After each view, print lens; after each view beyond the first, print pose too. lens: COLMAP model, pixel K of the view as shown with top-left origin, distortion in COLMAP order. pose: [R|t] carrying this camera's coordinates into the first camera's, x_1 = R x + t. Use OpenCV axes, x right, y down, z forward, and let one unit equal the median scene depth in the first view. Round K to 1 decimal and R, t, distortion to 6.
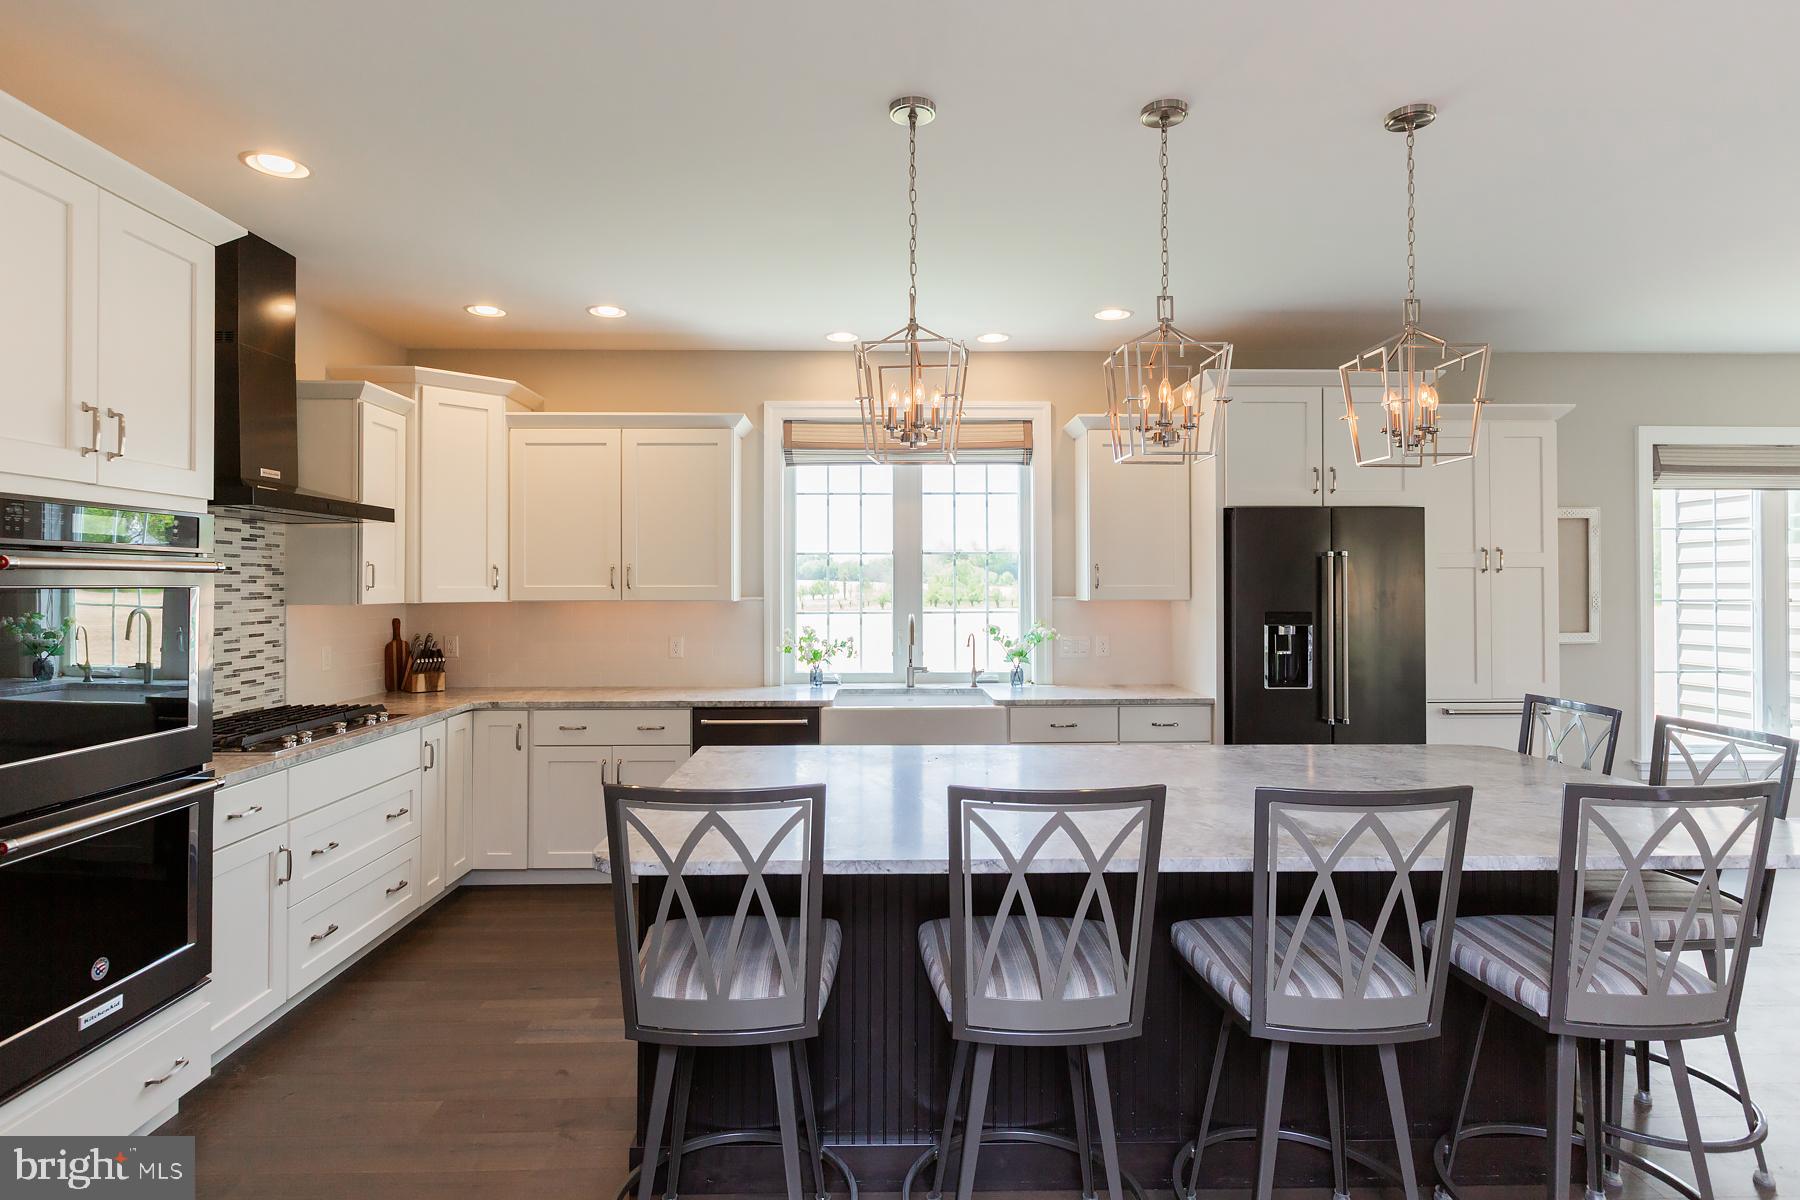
lens RADIAL K [[955.1, 0, 890.9], [0, 955.1, 578.4], [0, 0, 1]] dist [0.002911, -0.003785]
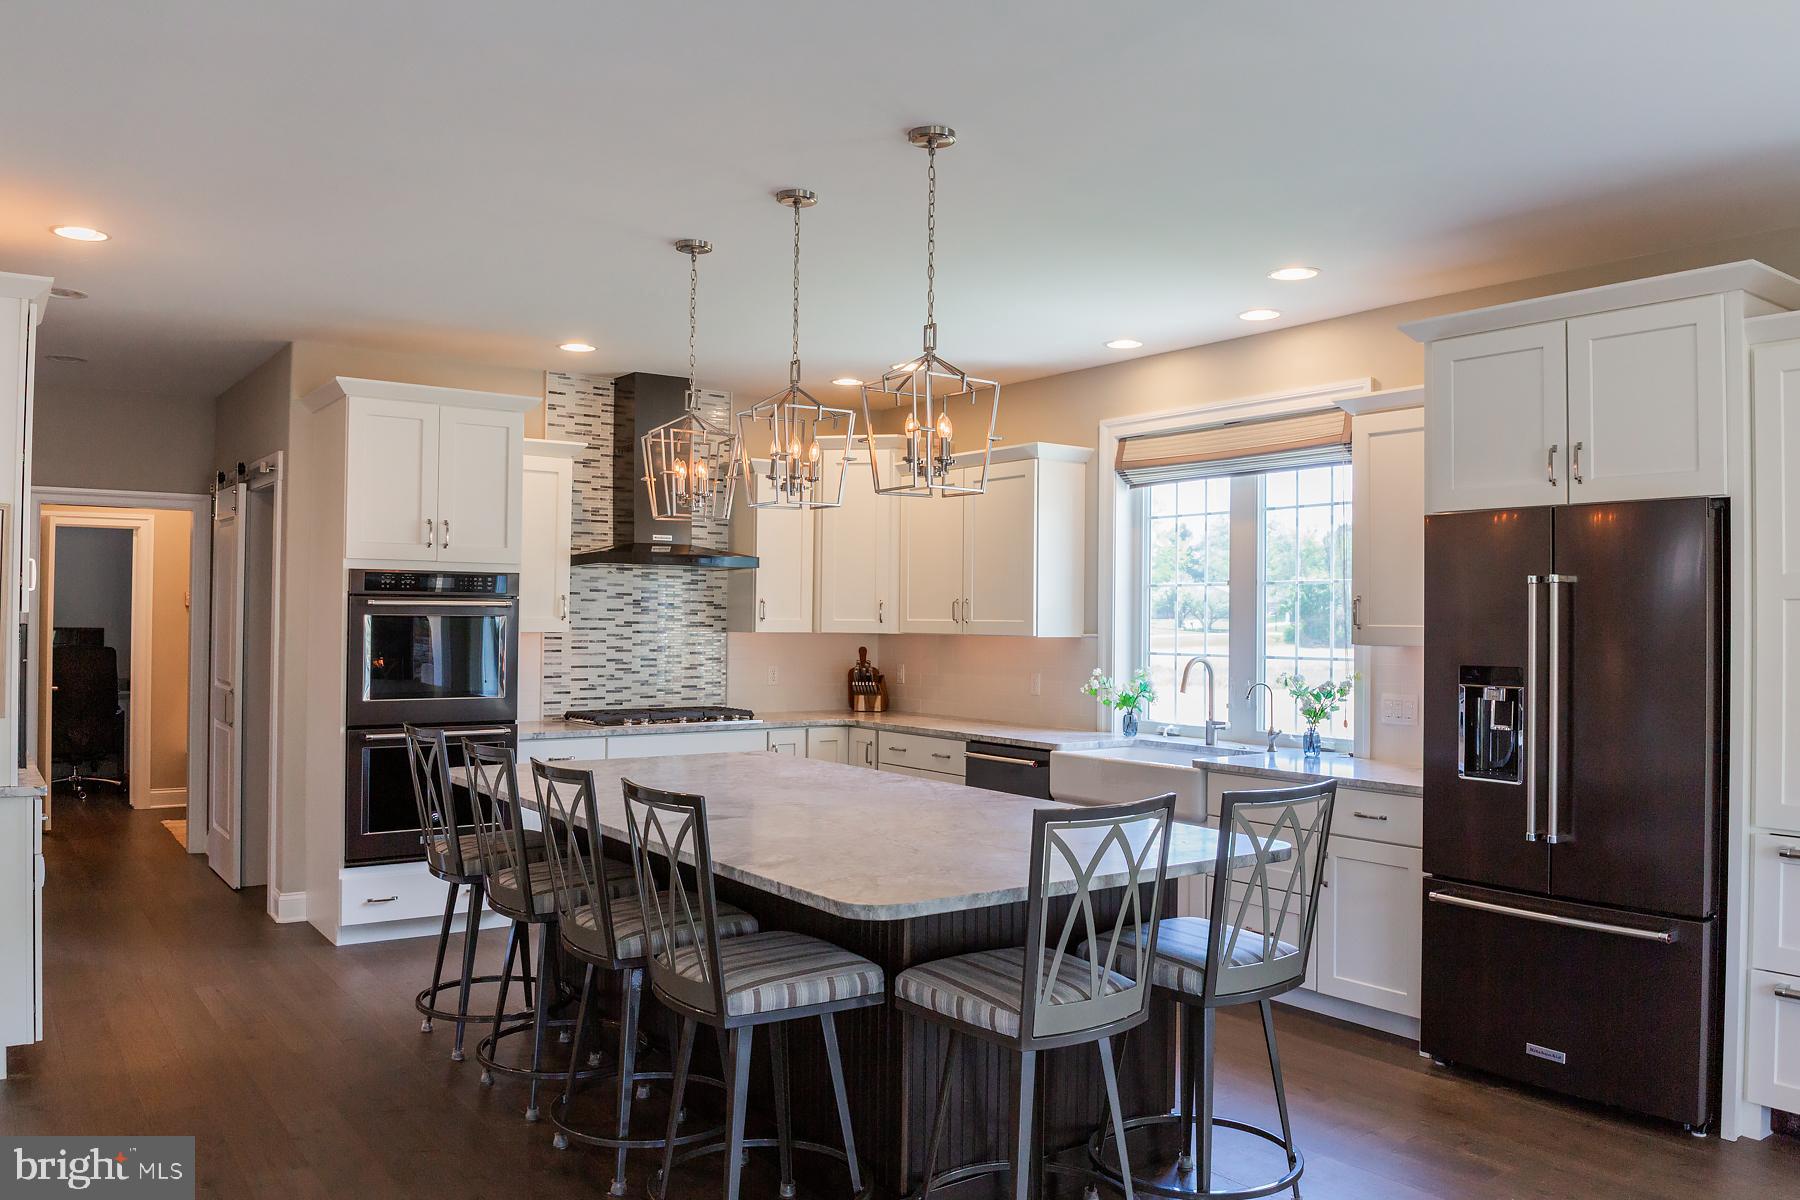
lens RADIAL K [[1344.6, 0, 880.1], [0, 1344.6, 595.3], [0, 0, 1]] dist [0.010145, 0.000139]
pose [[0.562217, -0.006299, -0.826966, 0.969581], [-0.005151, 0.999925, -0.011118, -0.002854], [0.826974, 0.010510, 0.562142, 0.118833]]
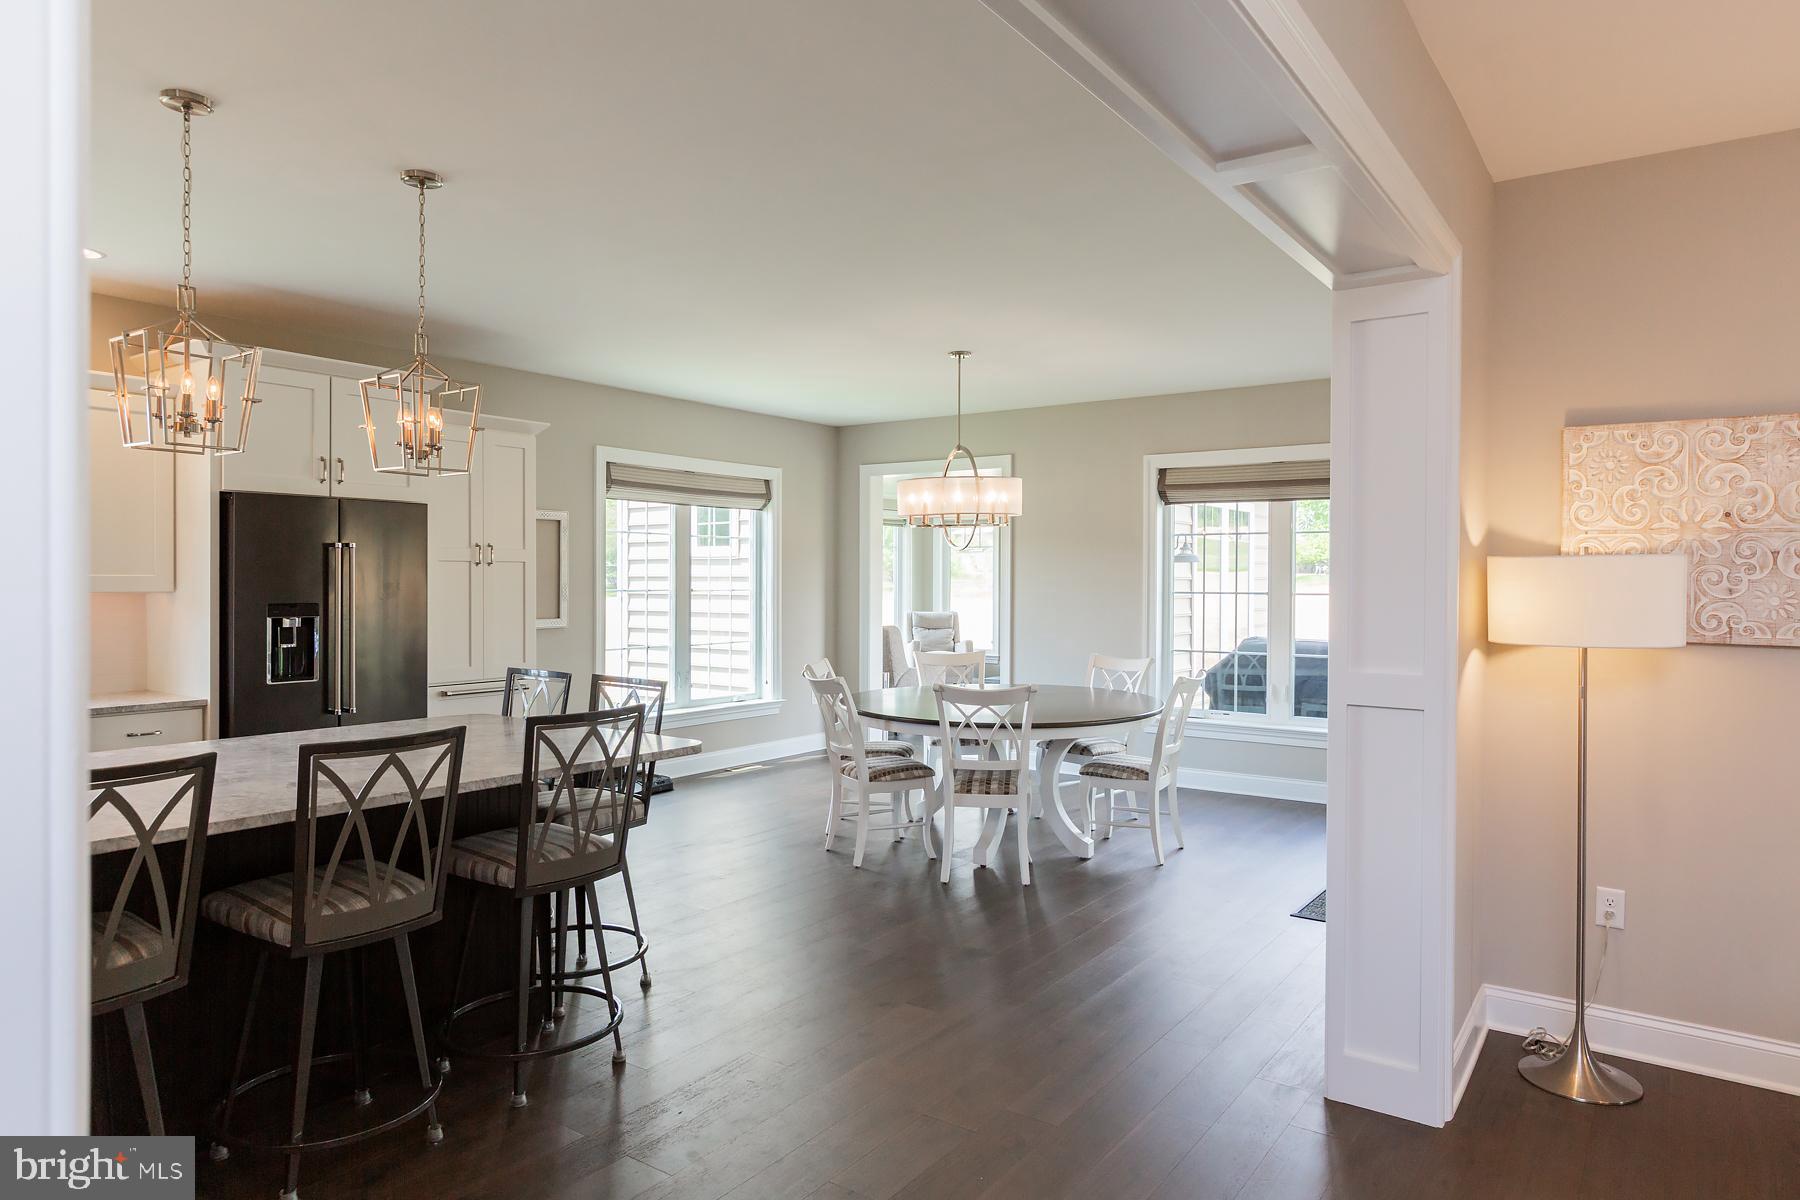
lens RADIAL K [[1123.4, 0, 912.8], [0, 1123.4, 586.9], [0, 0, 1]] dist [-0.000137, -0.000011]
pose [[0.603286, -0.000581, 0.797525, -0.116735], [-0.012677, 0.999866, 0.010317, -0.001616], [-0.797425, -0.016334, 0.603198, -0.193510]]
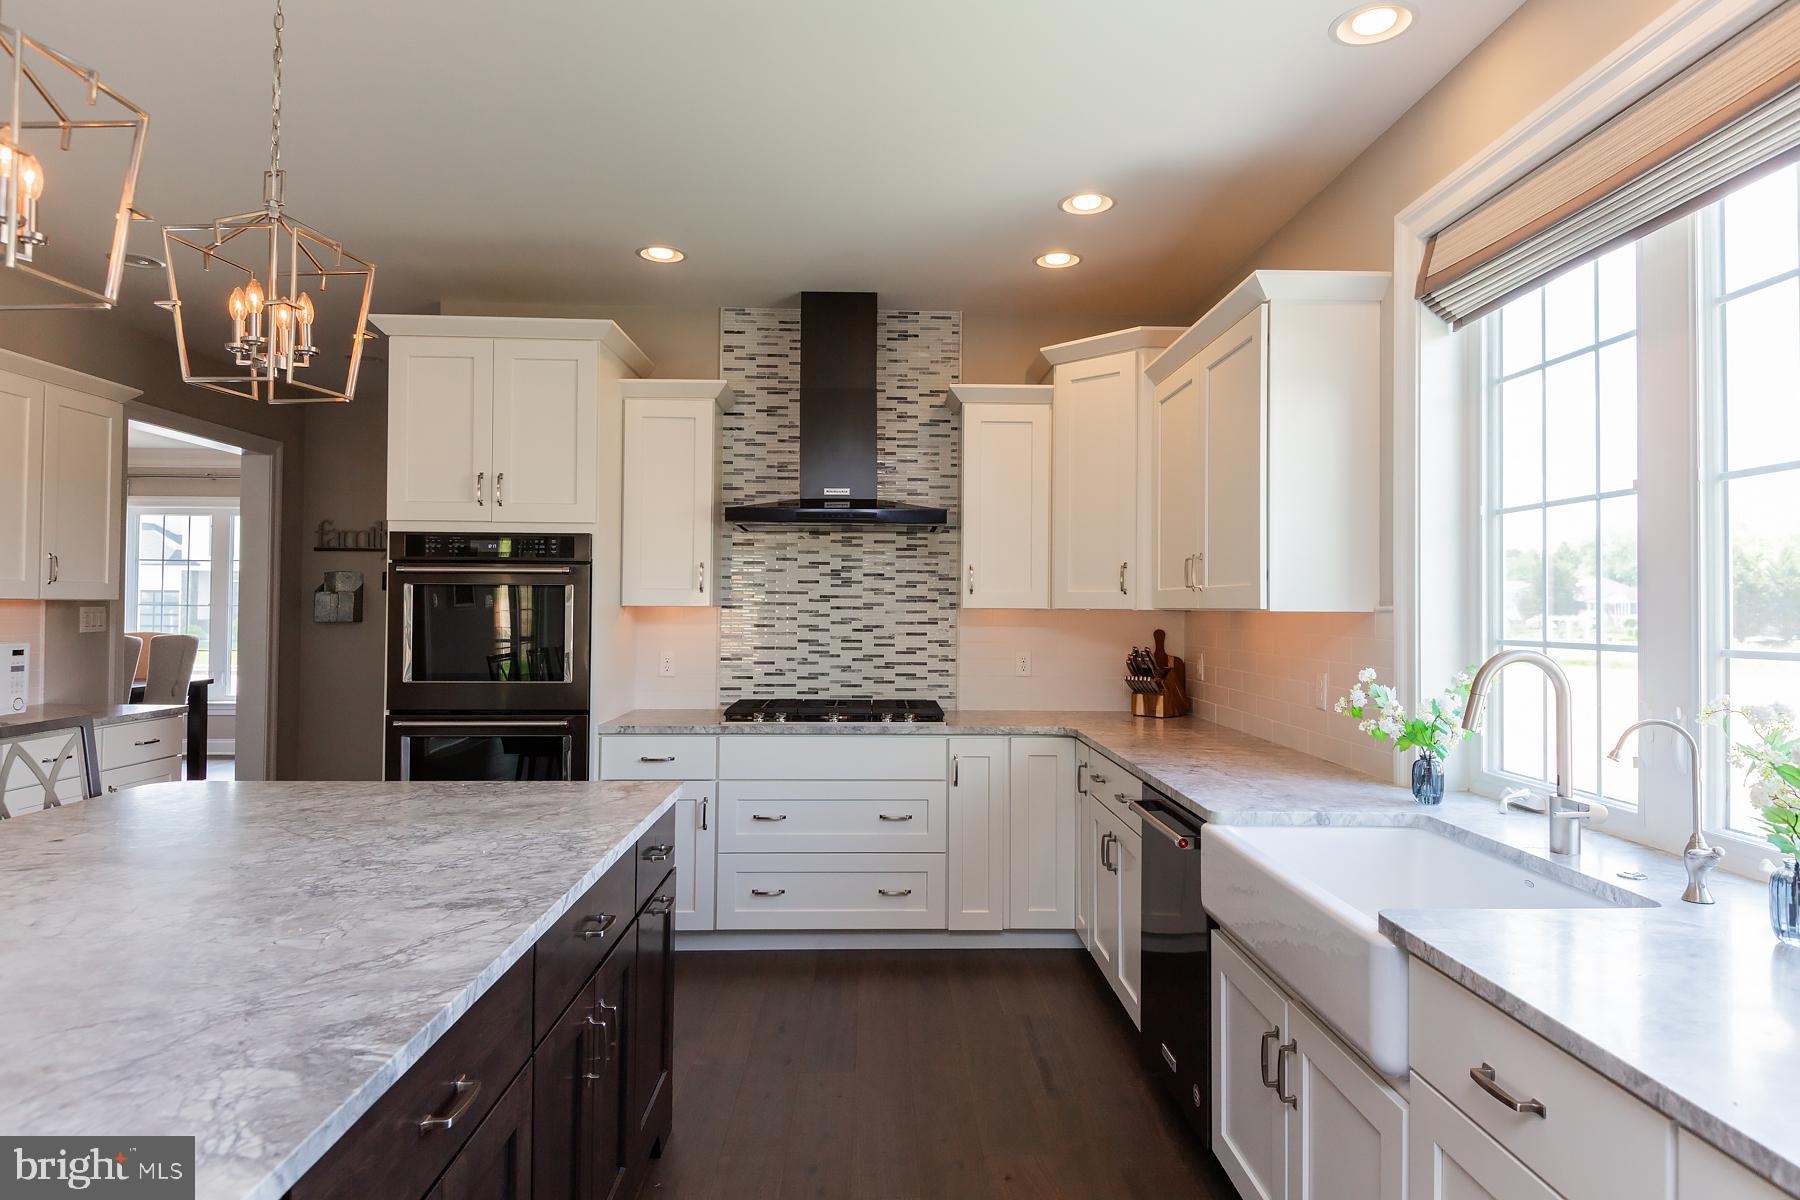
lens RADIAL K [[1016.0, 0, 905.7], [0, 1016.0, 589.7], [0, 0, 1]] dist [0.021193, -0.002118]
pose [[0.014413, -0.015260, -0.999780, 0.473397], [-0.000549, 0.999883, -0.015270, 0.023036], [0.999896, 0.000768, 0.014403, 0.872730]]
